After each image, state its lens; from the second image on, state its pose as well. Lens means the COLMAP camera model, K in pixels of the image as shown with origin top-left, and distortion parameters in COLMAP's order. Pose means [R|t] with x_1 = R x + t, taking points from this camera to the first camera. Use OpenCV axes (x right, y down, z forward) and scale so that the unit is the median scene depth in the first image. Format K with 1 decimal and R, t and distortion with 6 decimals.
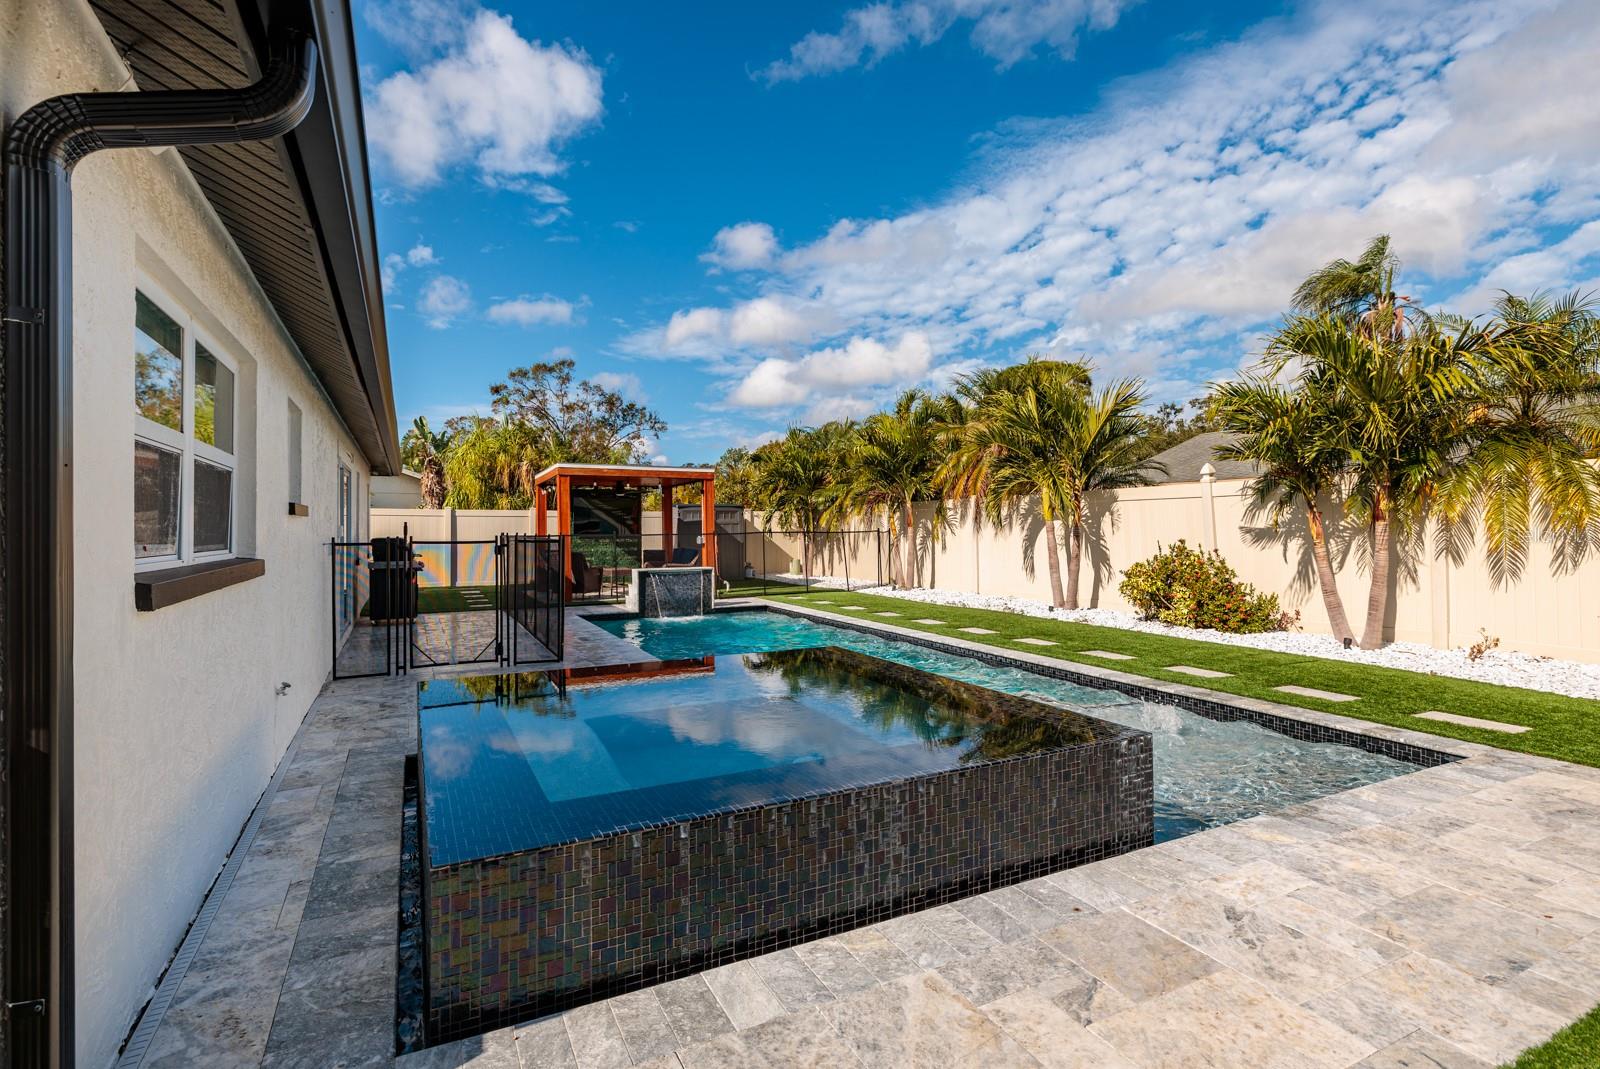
lens RADIAL K [[761.4, 0, 810.6], [0, 761.4, 525.6], [0, 0, 1]] dist [-0.026218, -0.000466]
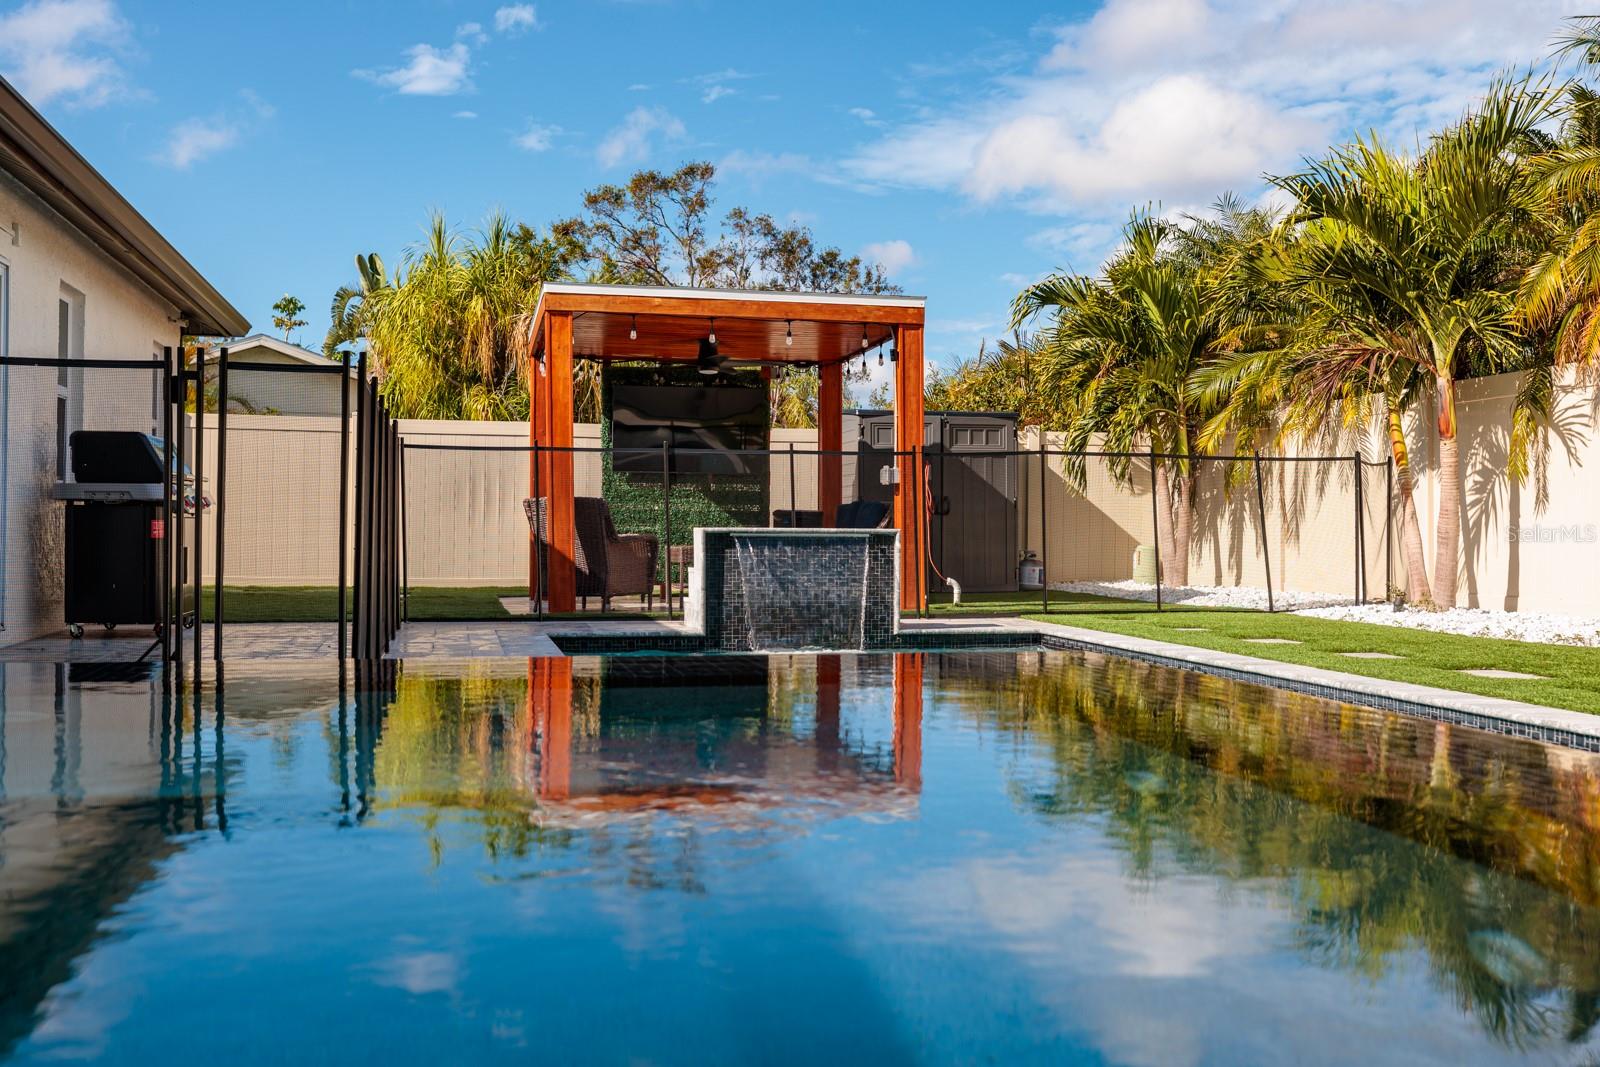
lens RADIAL K [[1581.2, 0, 794.3], [0, 1581.2, 526.2], [0, 0, 1]] dist [0.006586, 0.000000]
pose [[0.965357, 0.010582, -0.260718, 0.023629], [-0.009424, 0.999939, 0.005689, 0.038208], [0.260763, -0.003035, 0.965398, 0.161024]]
